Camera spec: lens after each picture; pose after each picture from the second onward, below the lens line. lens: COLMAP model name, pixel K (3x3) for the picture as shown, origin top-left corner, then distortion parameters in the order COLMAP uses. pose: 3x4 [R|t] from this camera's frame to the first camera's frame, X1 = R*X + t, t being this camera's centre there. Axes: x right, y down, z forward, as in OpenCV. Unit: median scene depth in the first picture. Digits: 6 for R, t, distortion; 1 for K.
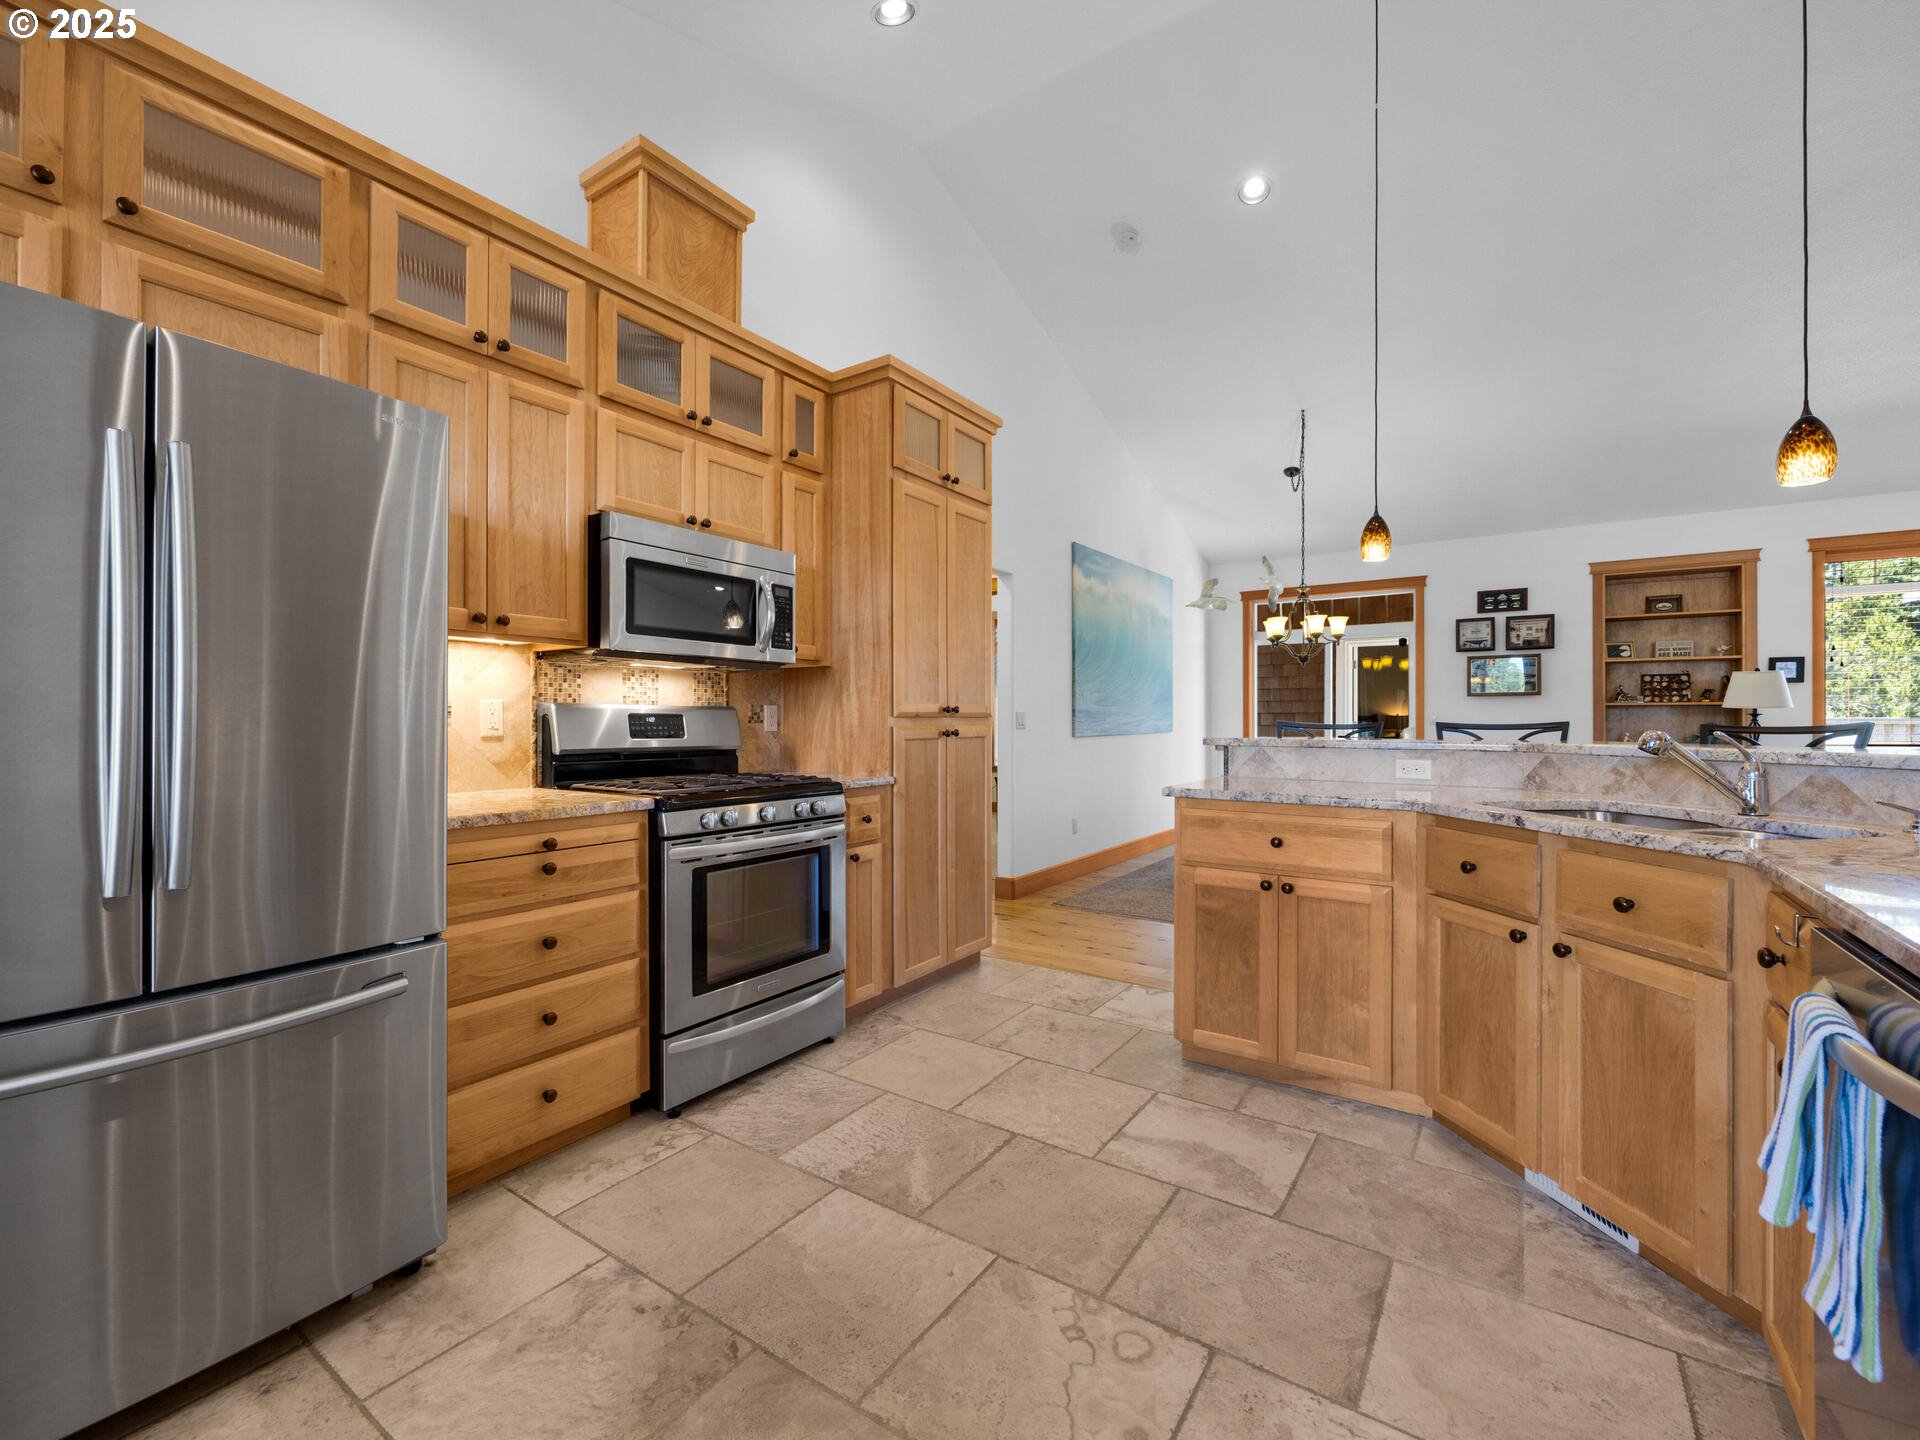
lens RADIAL K [[823.2, 0, 965.2], [0, 823.2, 717.4], [0, 0, 1]] dist [0.002043, 0.000673]
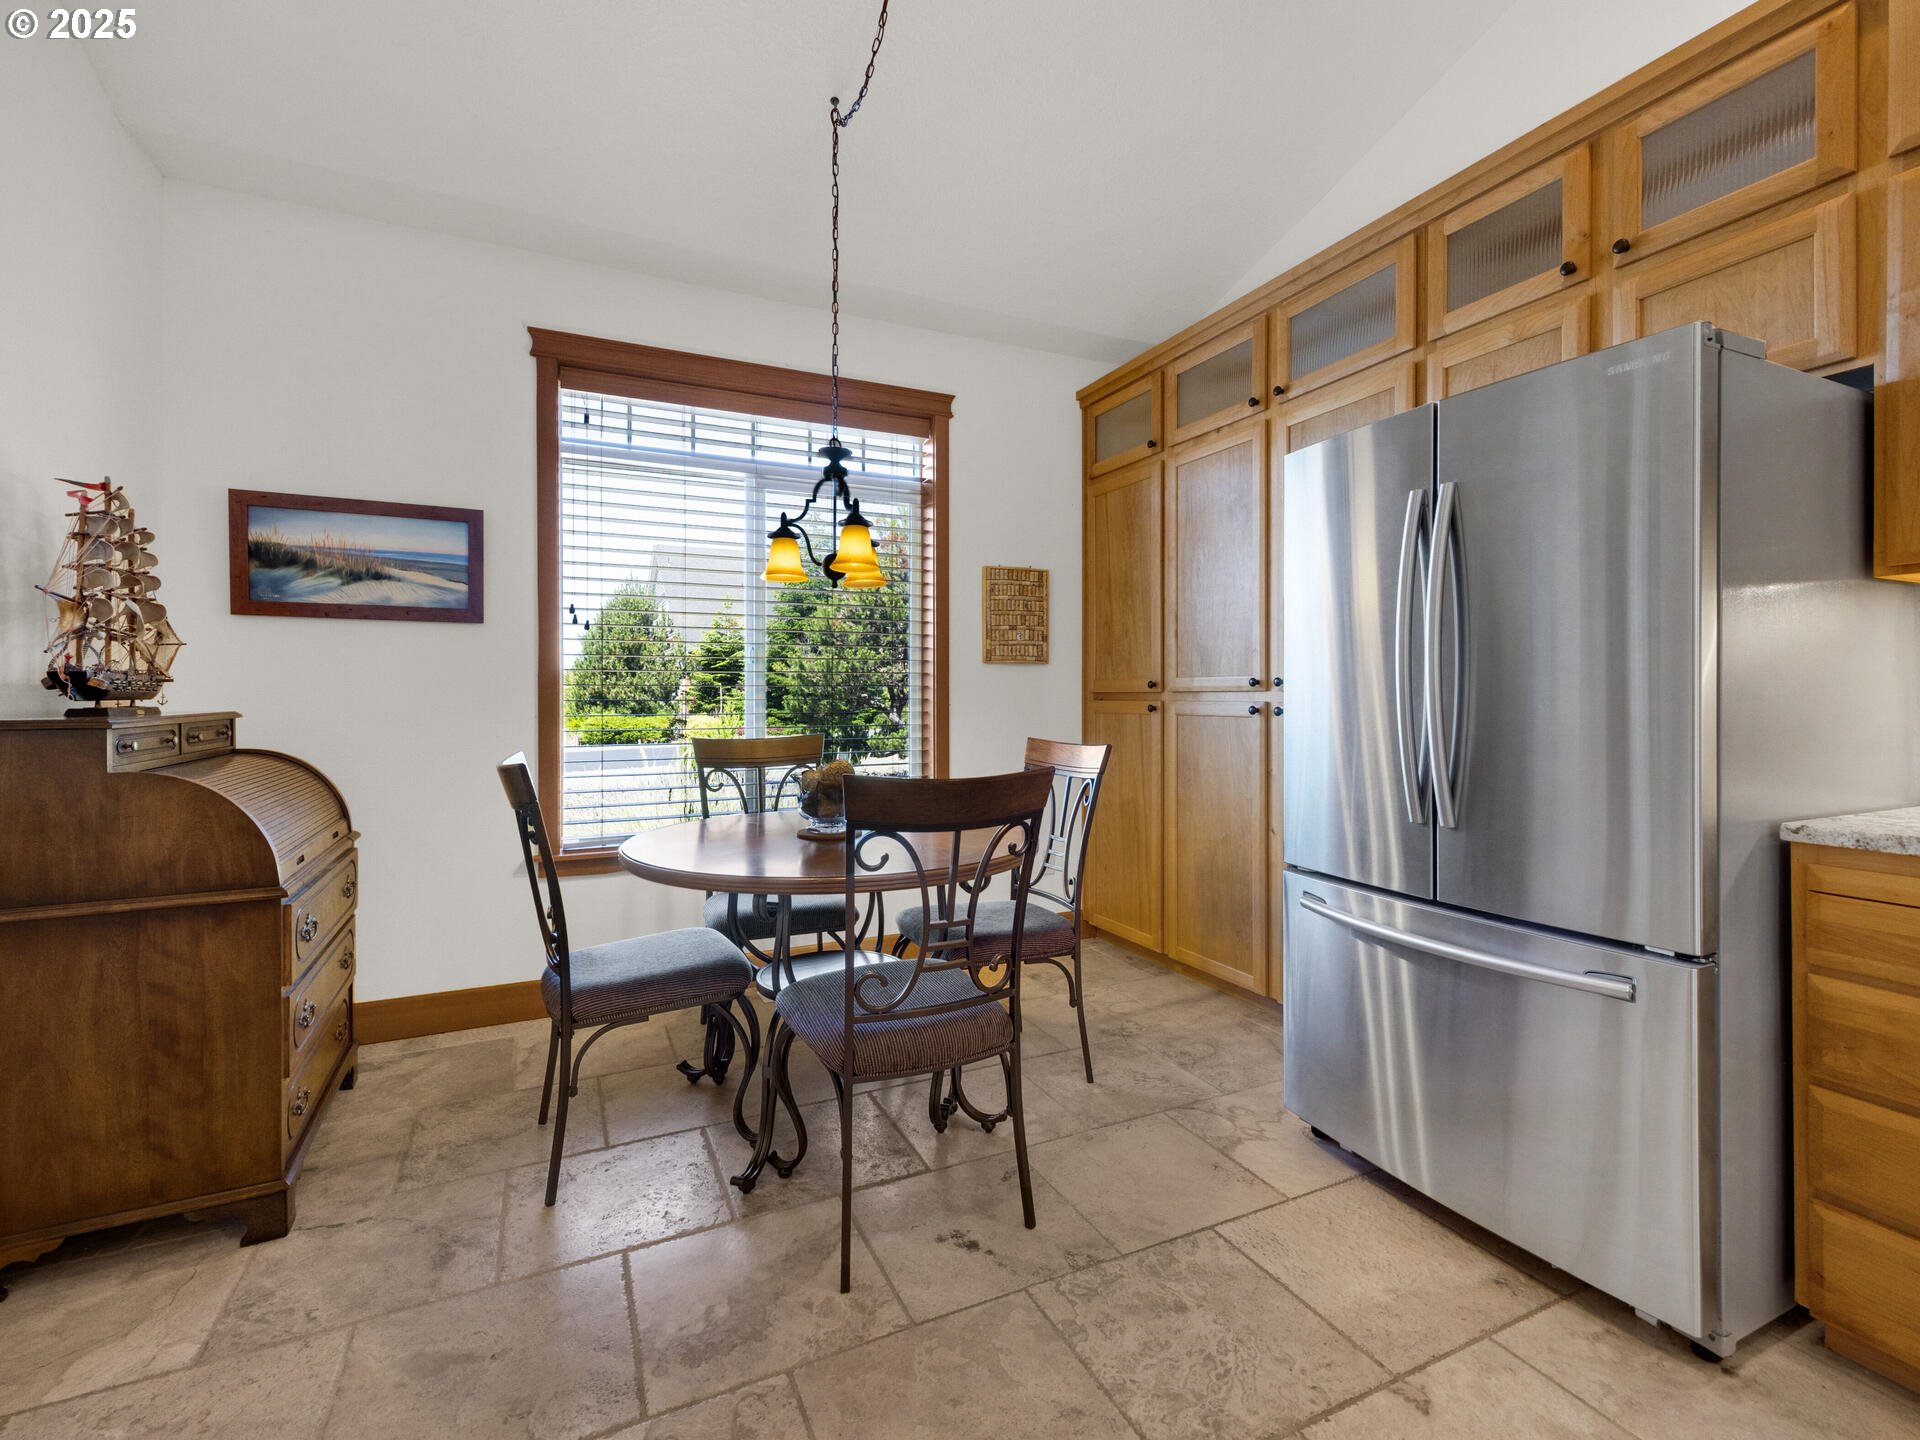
lens RADIAL K [[866.4, 0, 960.1], [0, 866.4, 689.9], [0, 0, 1]] dist [0.008015, -0.000465]
pose [[-0.504547, -0.001408, -0.863383, 0.324191], [0.006291, 0.999966, -0.005307, -0.003358], [0.863361, -0.008109, -0.504522, 0.542381]]
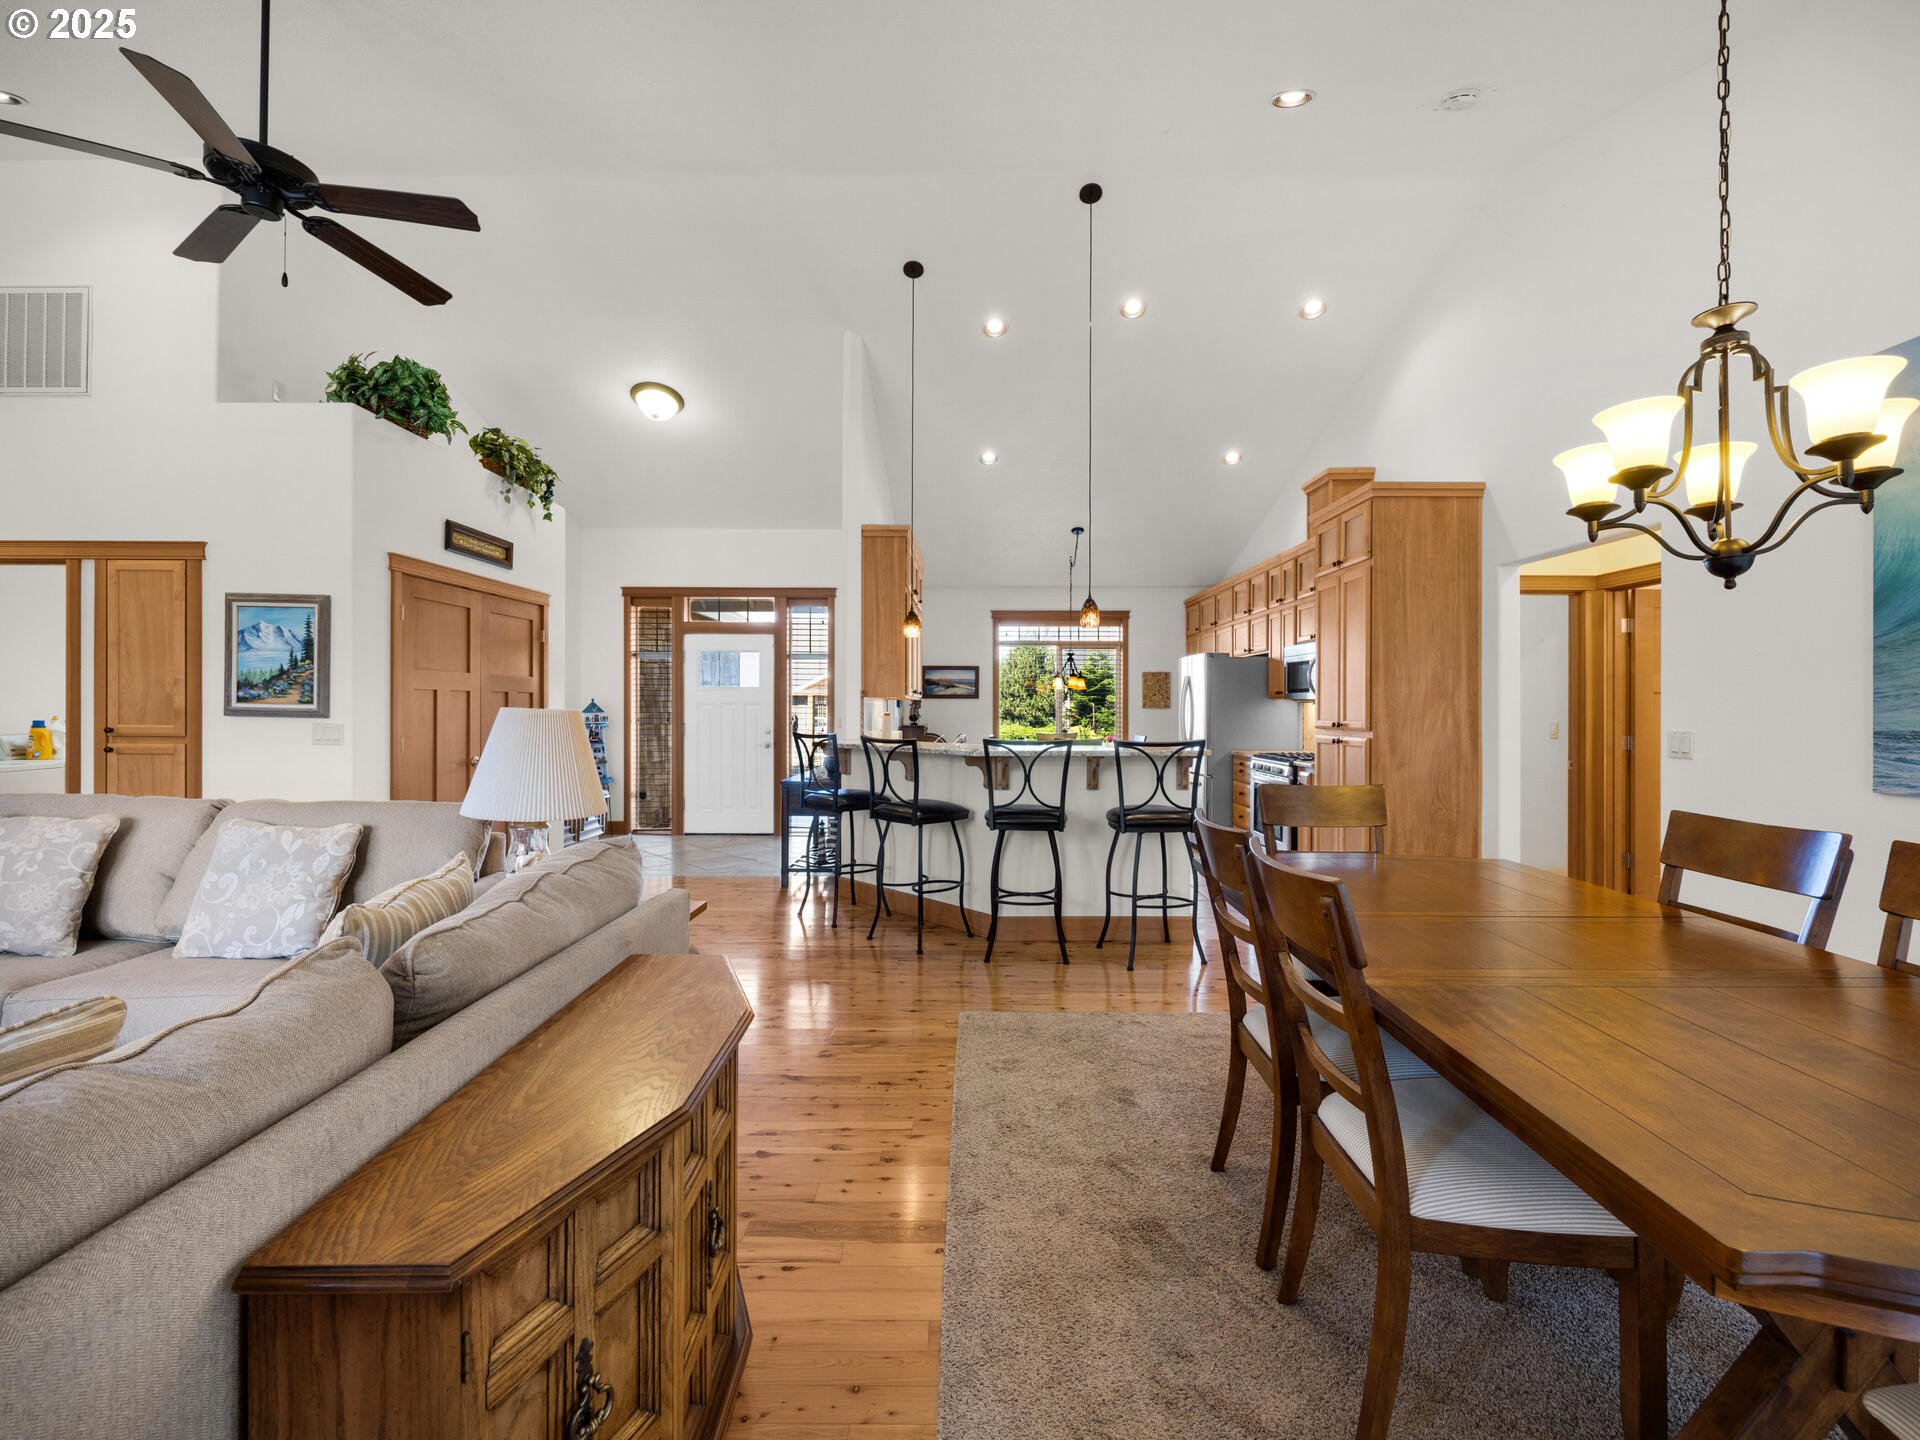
lens RADIAL K [[823.2, 0, 970.1], [0, 823.2, 712.3], [0, 0, 1]] dist [0.002043, 0.000673]
pose [[-0.825329, 0.004266, -0.564636, 1.876340], [0.003571, 0.999991, 0.002335, -0.050424], [0.564641, -0.000089, -0.825336, 2.587515]]
